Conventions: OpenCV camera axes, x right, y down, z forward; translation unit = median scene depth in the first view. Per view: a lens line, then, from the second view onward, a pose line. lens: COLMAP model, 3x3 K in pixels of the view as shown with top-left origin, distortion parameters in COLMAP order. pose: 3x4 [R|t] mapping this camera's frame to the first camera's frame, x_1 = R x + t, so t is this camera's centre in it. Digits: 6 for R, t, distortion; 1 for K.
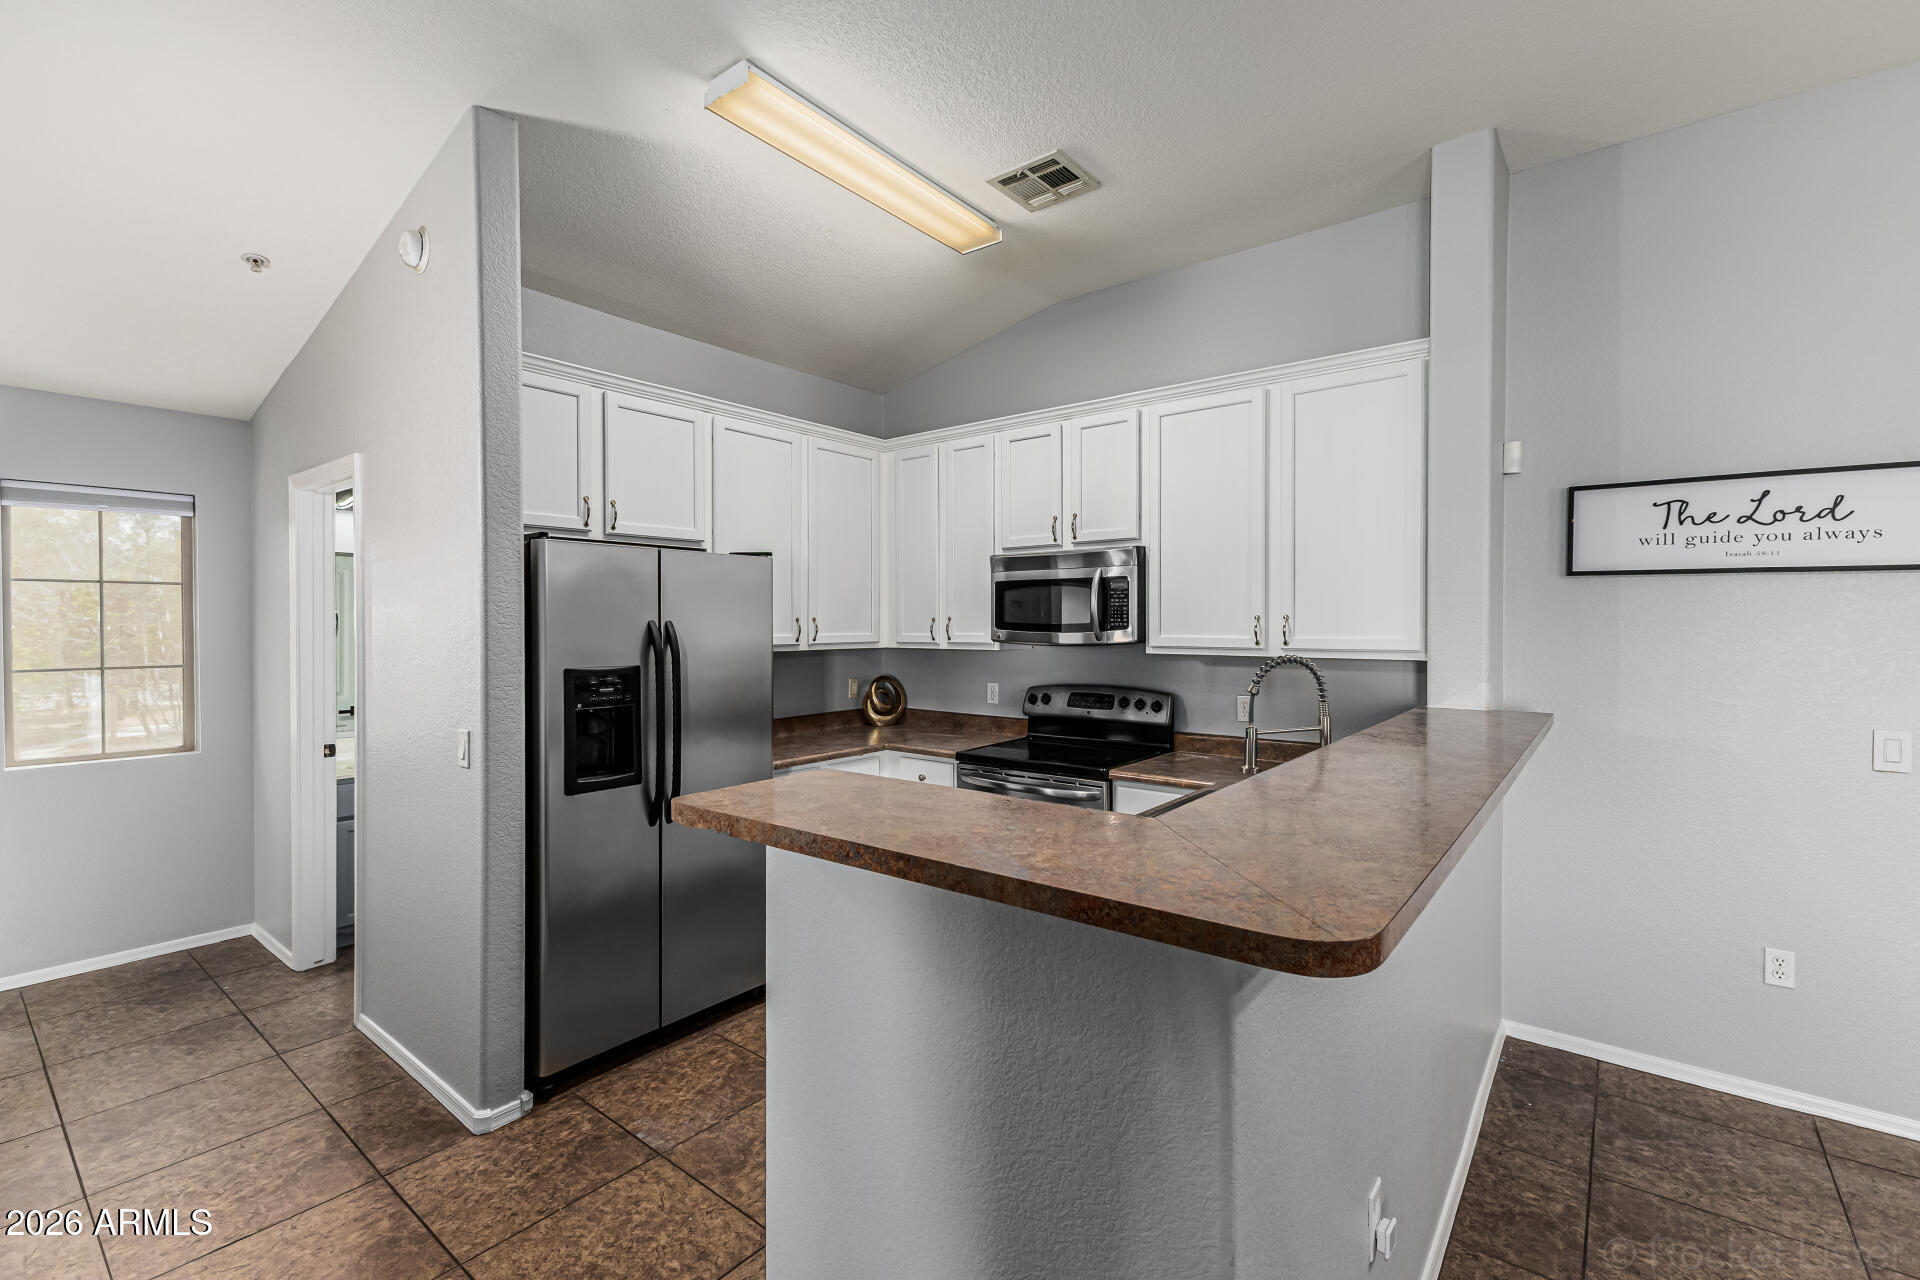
lens RADIAL K [[837.9, 0, 948.1], [0, 837.9, 631.9], [0, 0, 1]] dist [0.010805, -0.004105]
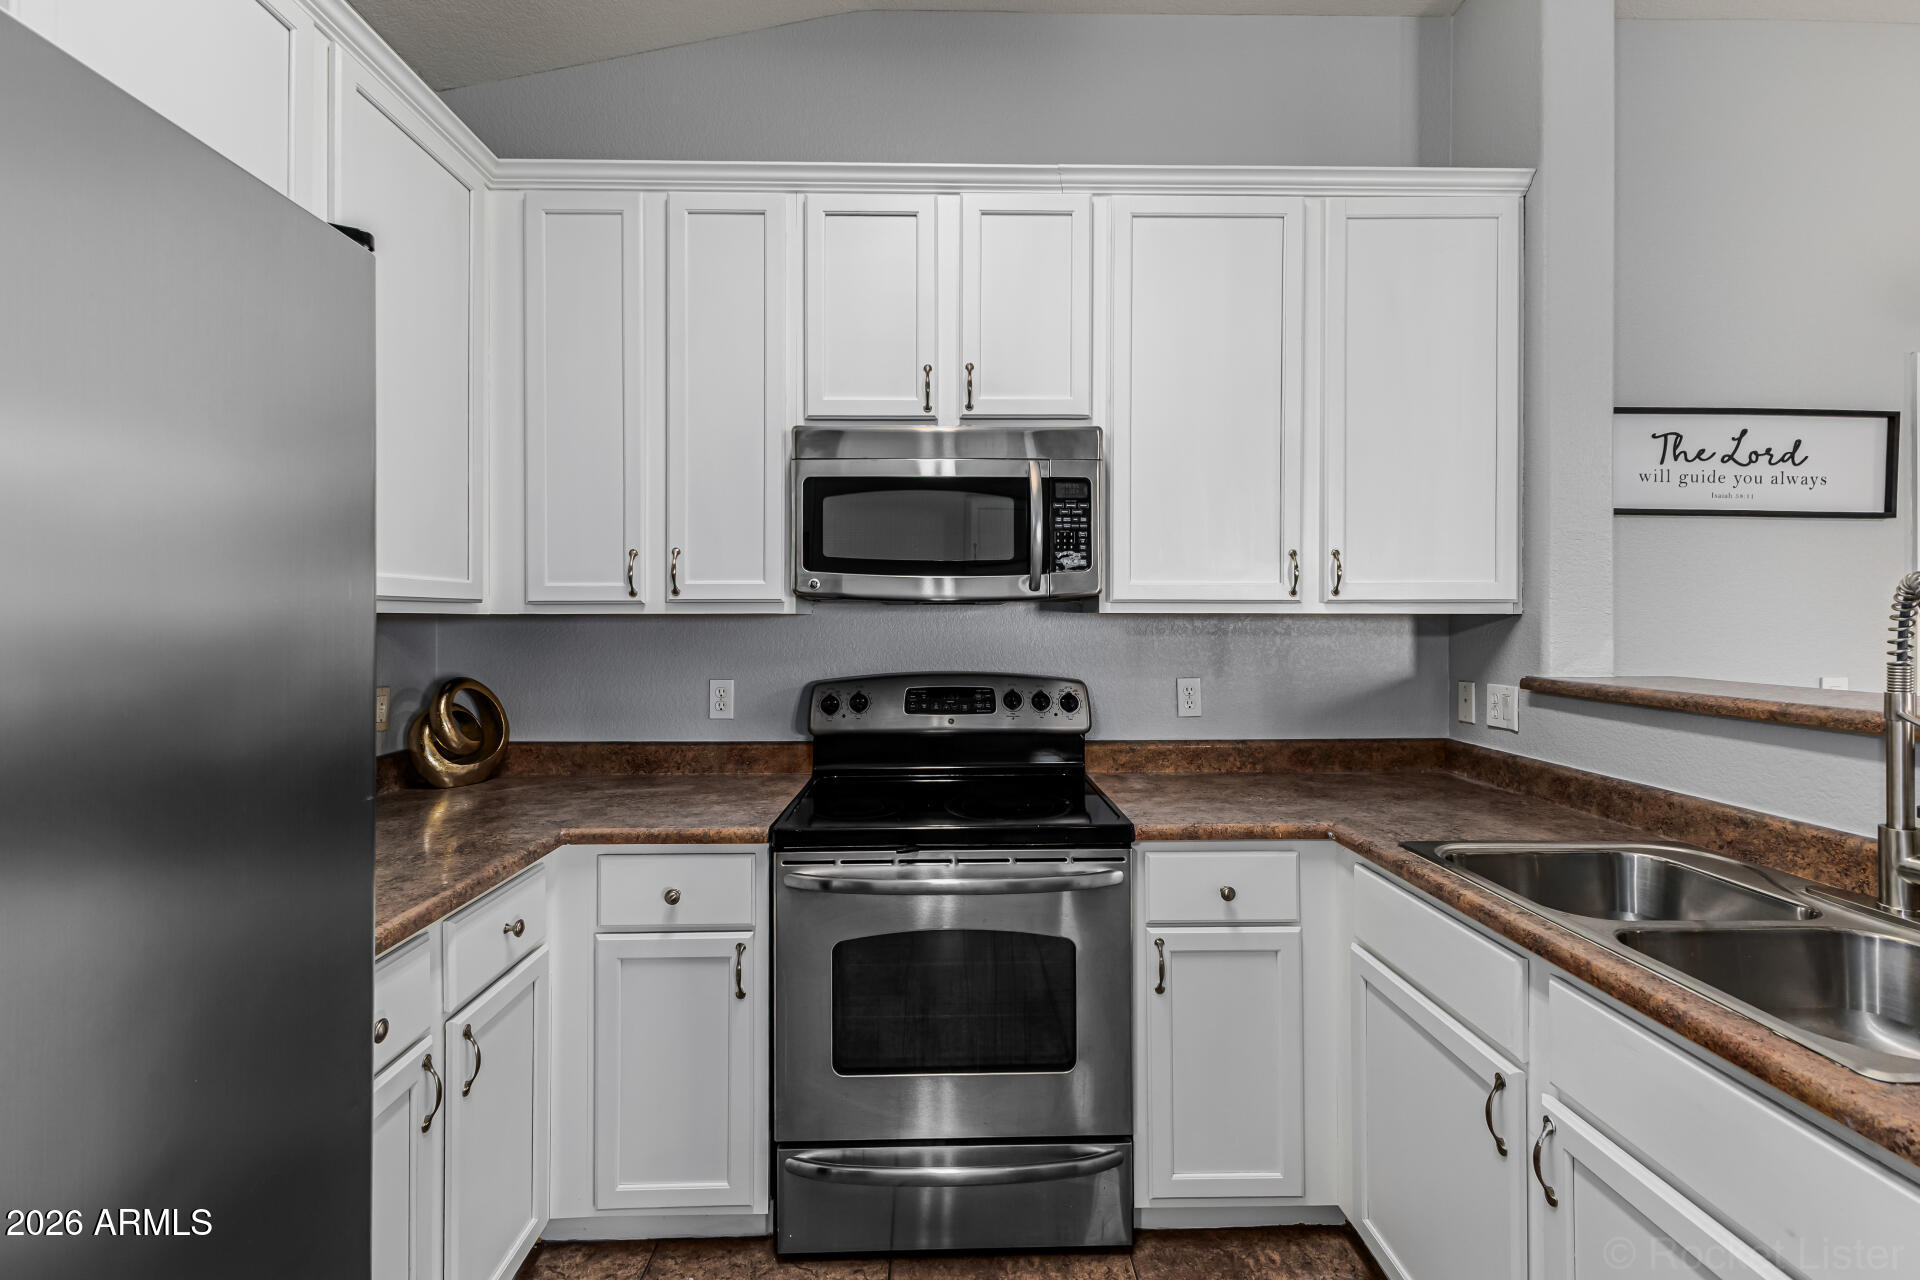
lens RADIAL K [[837.9, 0, 949.9], [0, 837.9, 616.9], [0, 0, 1]] dist [0.010805, -0.004105]
pose [[0.771234, 0.008420, 0.636496, -0.277019], [0.005538, 0.999786, -0.019937, 0.049741], [-0.636527, 0.018901, 0.771023, 0.770011]]
